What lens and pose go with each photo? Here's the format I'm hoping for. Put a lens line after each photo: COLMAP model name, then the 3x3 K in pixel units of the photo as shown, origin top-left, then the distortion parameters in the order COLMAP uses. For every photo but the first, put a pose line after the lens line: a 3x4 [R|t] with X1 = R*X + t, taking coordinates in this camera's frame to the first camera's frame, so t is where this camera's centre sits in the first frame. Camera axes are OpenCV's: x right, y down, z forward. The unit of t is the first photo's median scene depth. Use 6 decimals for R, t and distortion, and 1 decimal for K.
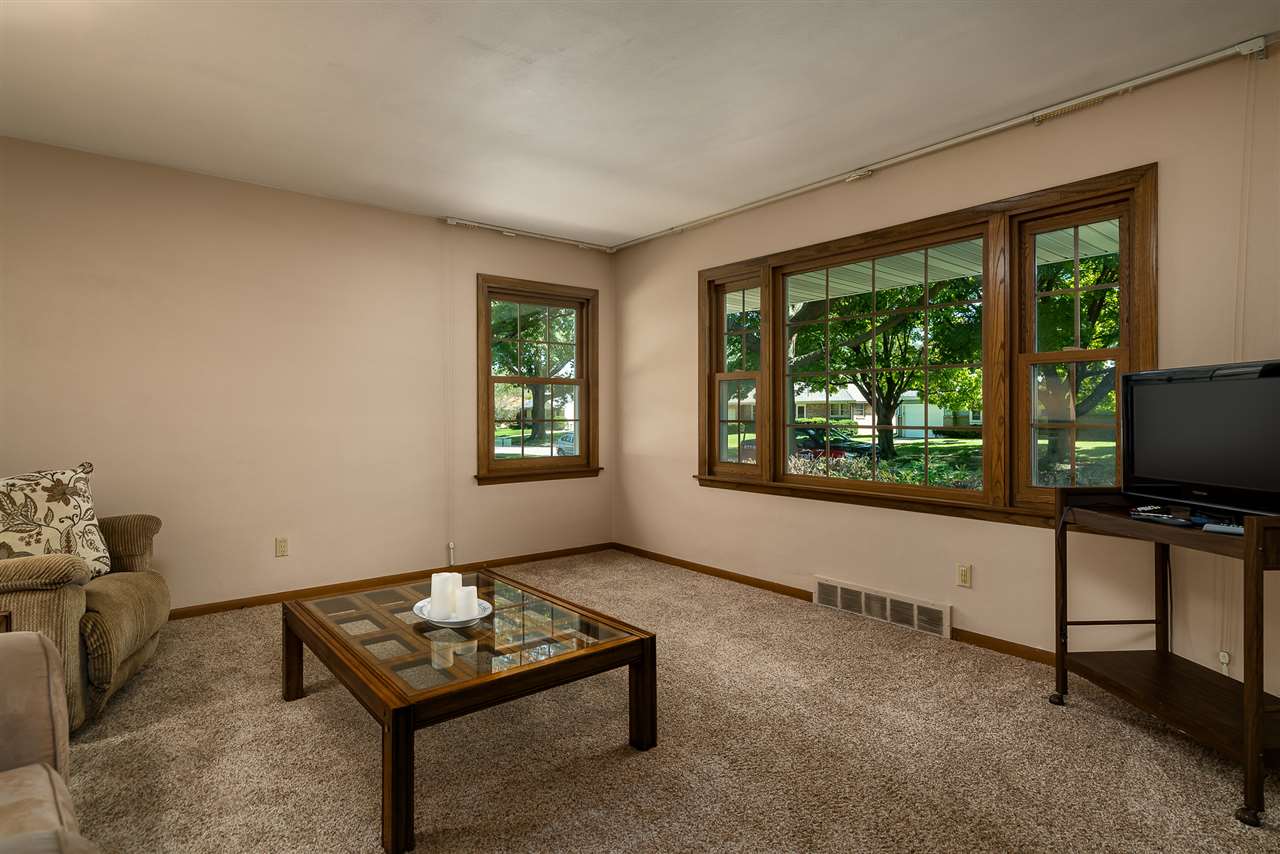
lens RADIAL K [[658.6, 0, 637.9], [0, 658.6, 416.4], [0, 0, 1]] dist [0.002829, 0.000782]
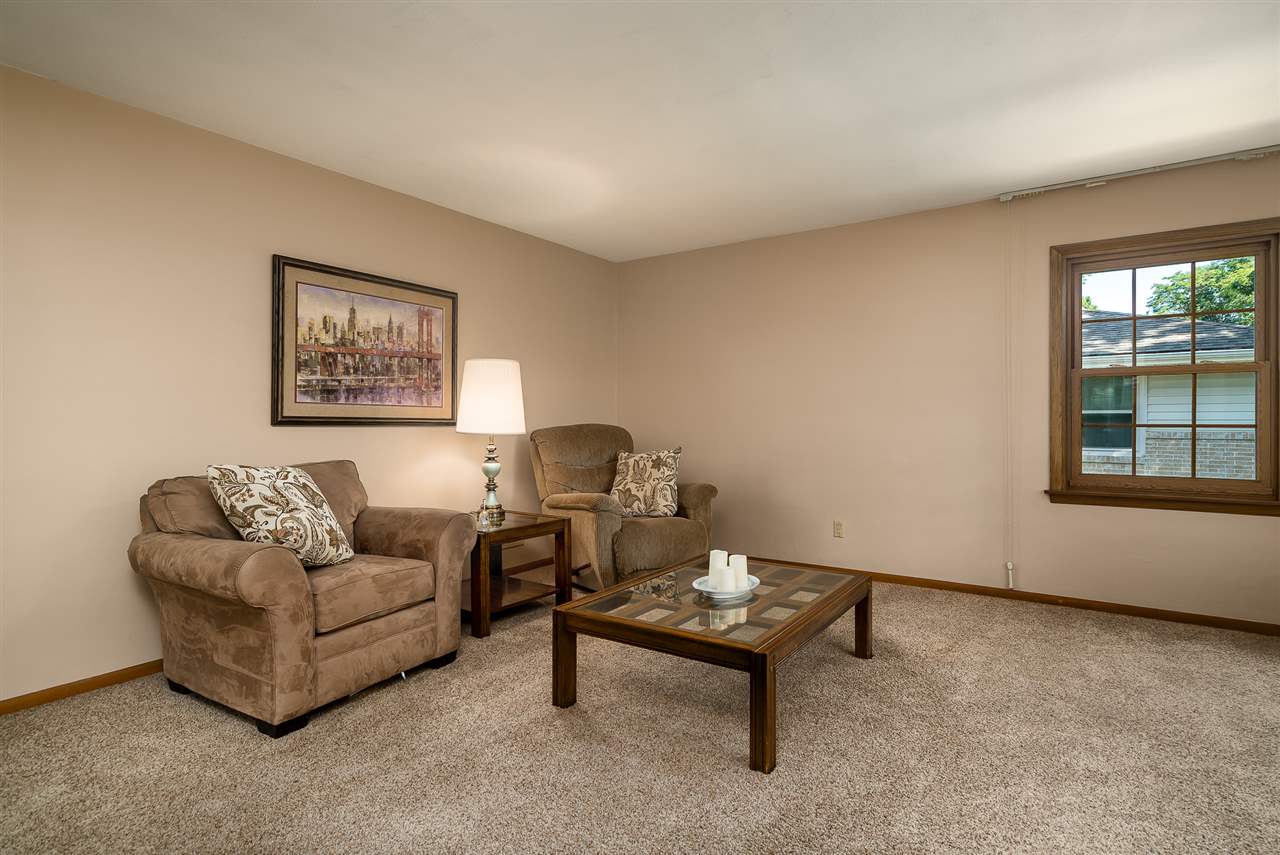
lens RADIAL K [[658.6, 0, 637.9], [0, 658.6, 416.9], [0, 0, 1]] dist [0.002829, 0.000782]
pose [[0.285130, -0.005206, -0.958475, 0.384493], [-0.002966, 0.999976, -0.006313, 0.003741], [0.958484, 0.004643, 0.285107, 0.251383]]
